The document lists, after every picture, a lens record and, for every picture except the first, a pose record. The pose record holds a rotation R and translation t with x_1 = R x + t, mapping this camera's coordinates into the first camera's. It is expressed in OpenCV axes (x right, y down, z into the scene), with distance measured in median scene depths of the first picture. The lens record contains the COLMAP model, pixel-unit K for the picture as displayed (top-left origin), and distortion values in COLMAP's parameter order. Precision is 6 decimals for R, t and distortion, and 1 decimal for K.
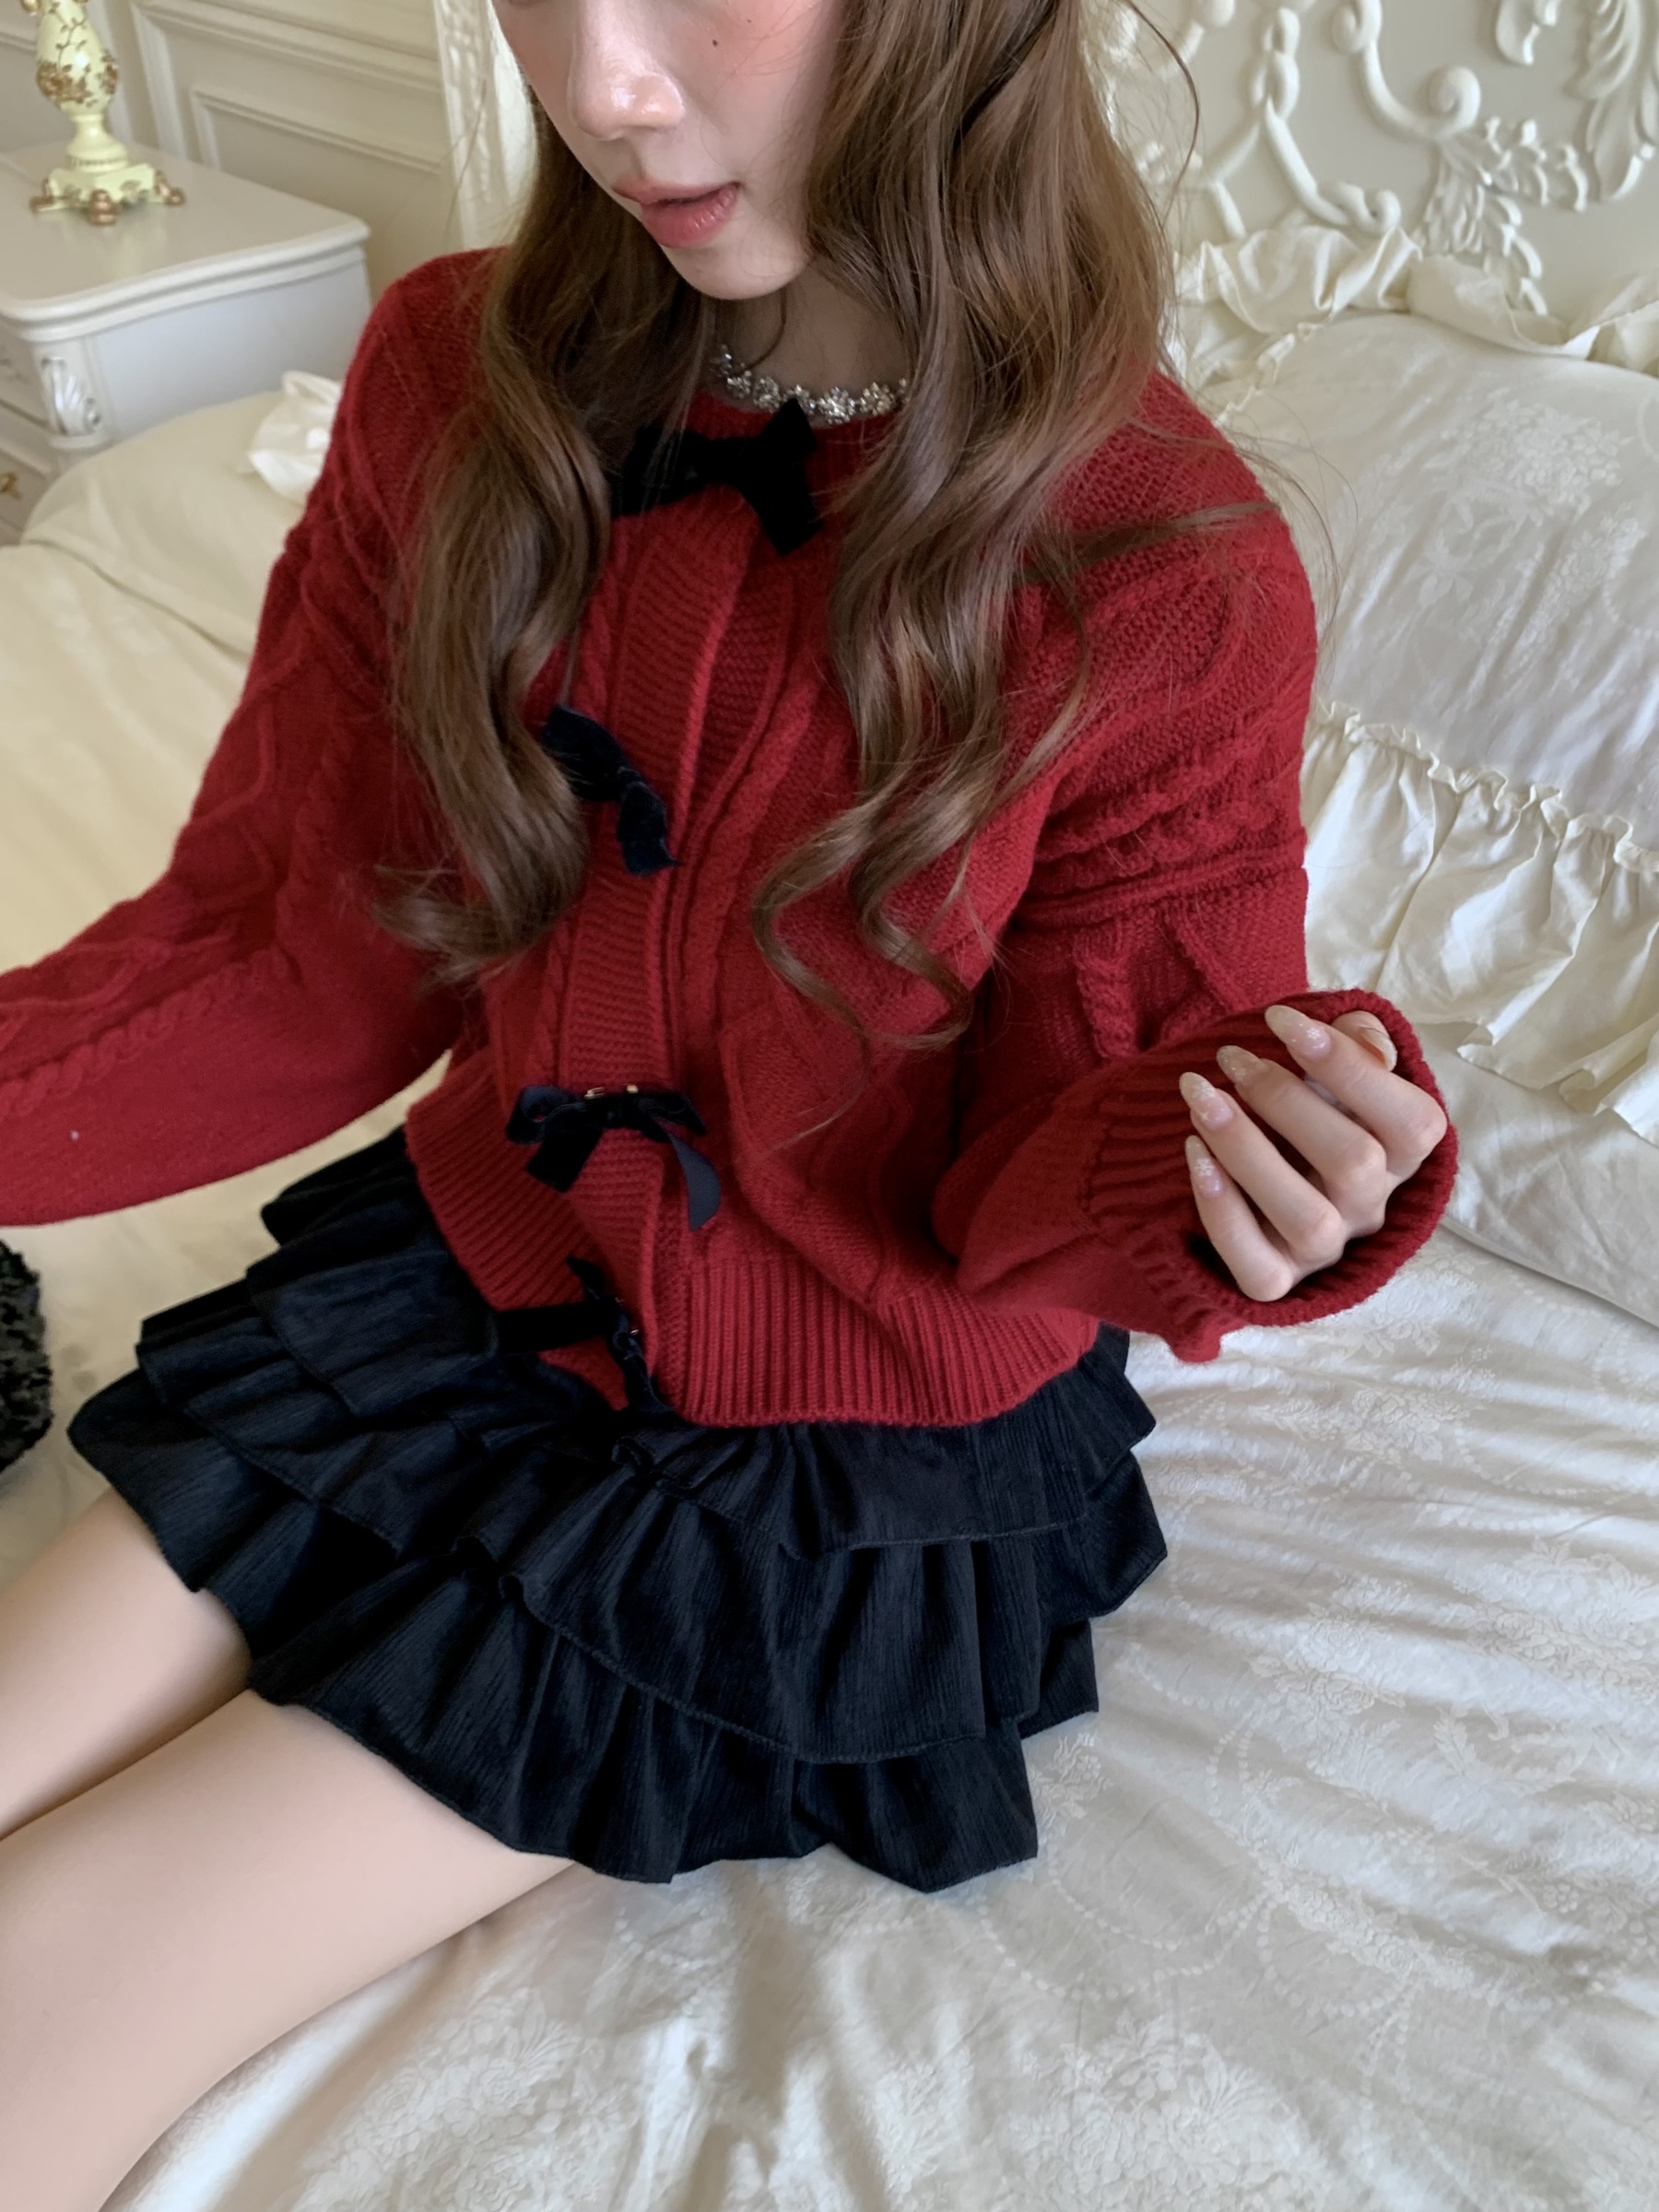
lens RADIAL K [[1900.8, 0, 880.3], [0, 1900.8, 1122.3], [0, 0, 1]] dist [-0.018963, -0.001501]
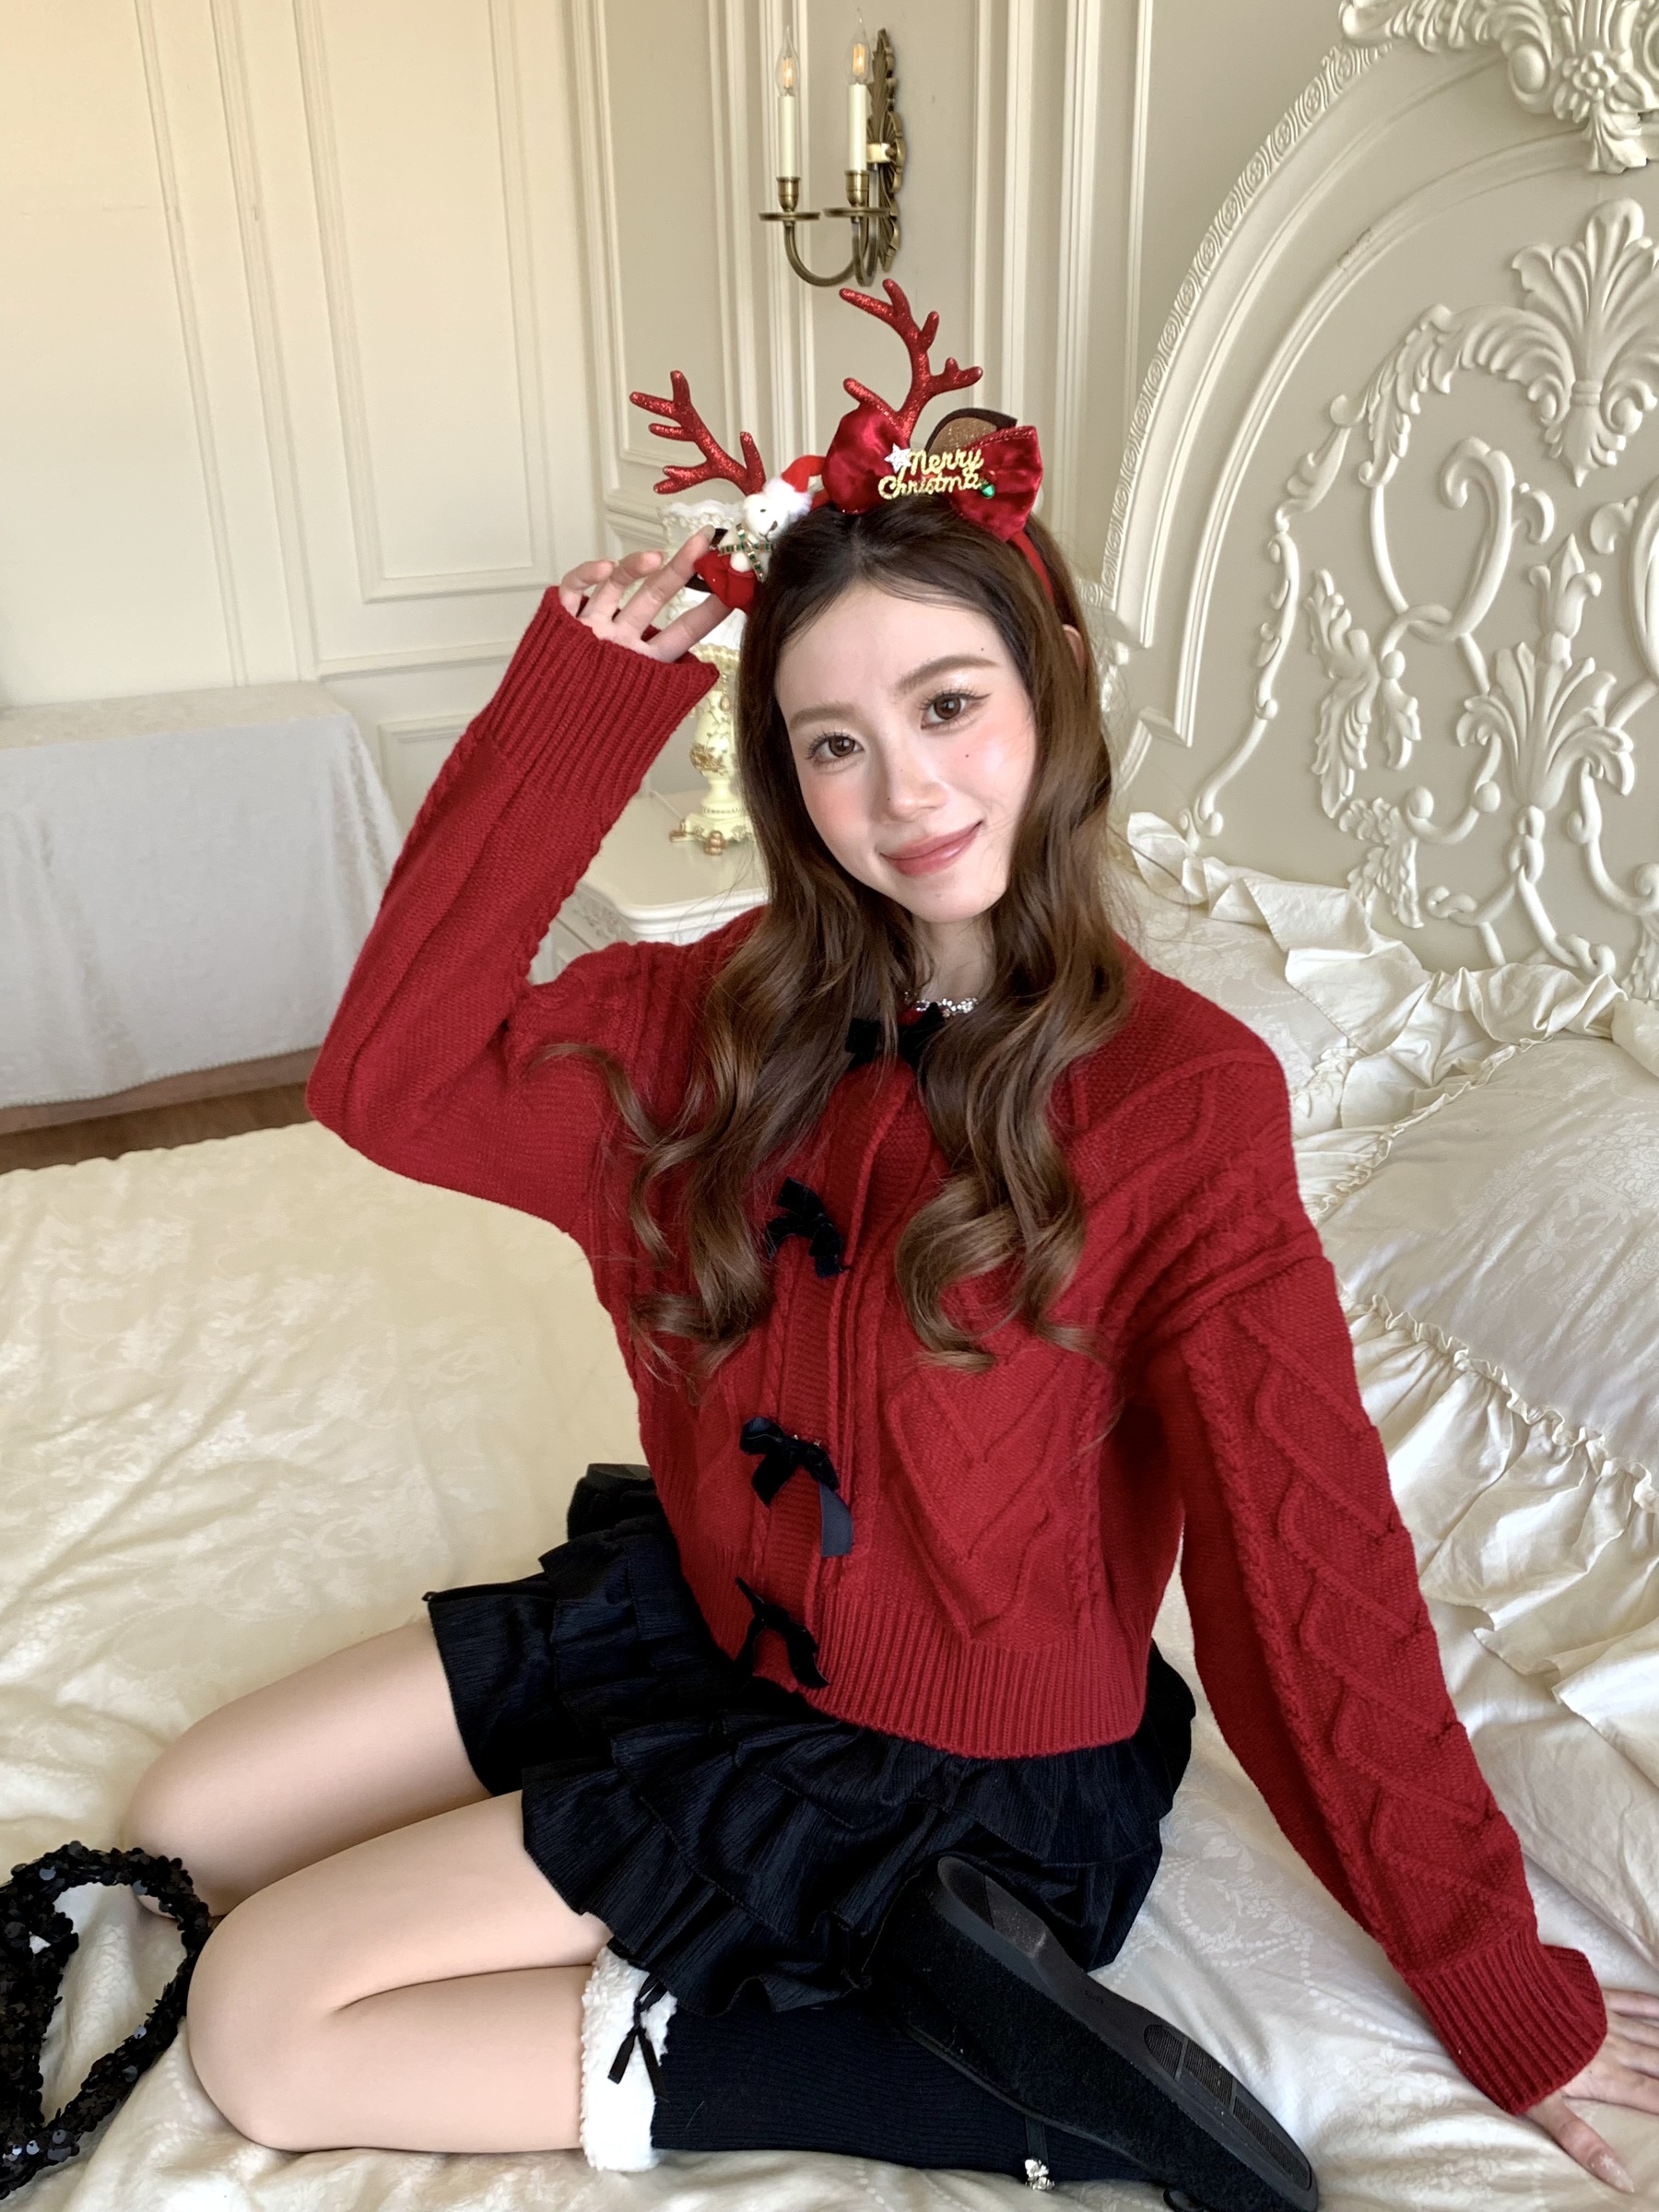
lens RADIAL K [[1896.8, 0, 823.6], [0, 1896.8, 1148.6], [0, 0, 1]] dist [-0.013696, -0.012832]
pose [[0.932896, 0.138853, -0.332304, 0.329488], [-0.222643, 0.947602, -0.229085, 0.047340], [0.283083, 0.287698, 0.914928, -0.364023]]
